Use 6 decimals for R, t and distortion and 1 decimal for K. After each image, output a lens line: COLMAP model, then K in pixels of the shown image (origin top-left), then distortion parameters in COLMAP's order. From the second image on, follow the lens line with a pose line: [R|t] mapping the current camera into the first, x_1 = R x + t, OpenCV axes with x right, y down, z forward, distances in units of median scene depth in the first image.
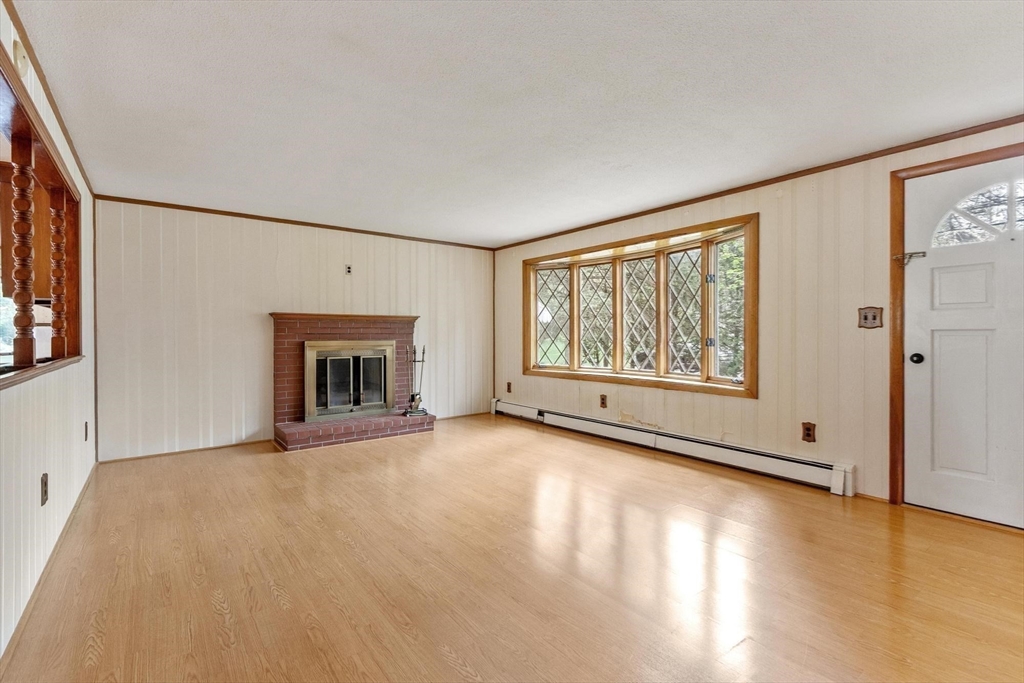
lens RADIAL K [[465.5, 0, 507.7], [0, 465.5, 338.8], [0, 0, 1]] dist [0.004109, 0.000264]
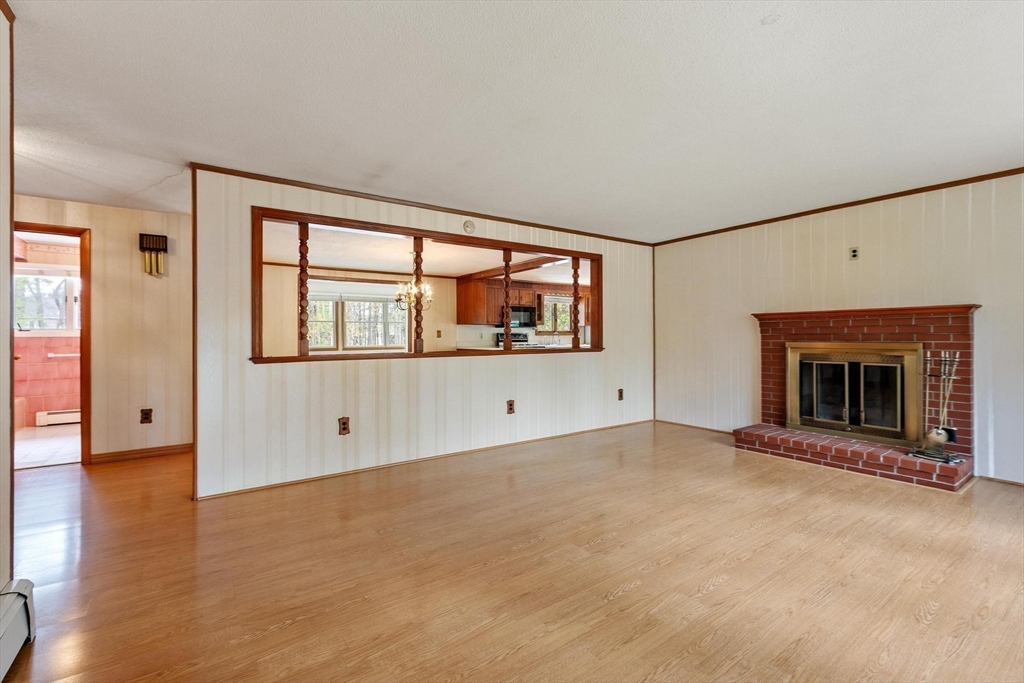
lens RADIAL K [[448.0, 0, 504.9], [0, 448.0, 336.3], [0, 0, 1]] dist [0.004178, 0.000305]
pose [[-0.042988, 0.000528, -0.999075, 0.489564], [-0.005473, 0.999985, 0.000764, -0.003891], [0.999061, 0.005501, -0.042984, 0.470111]]
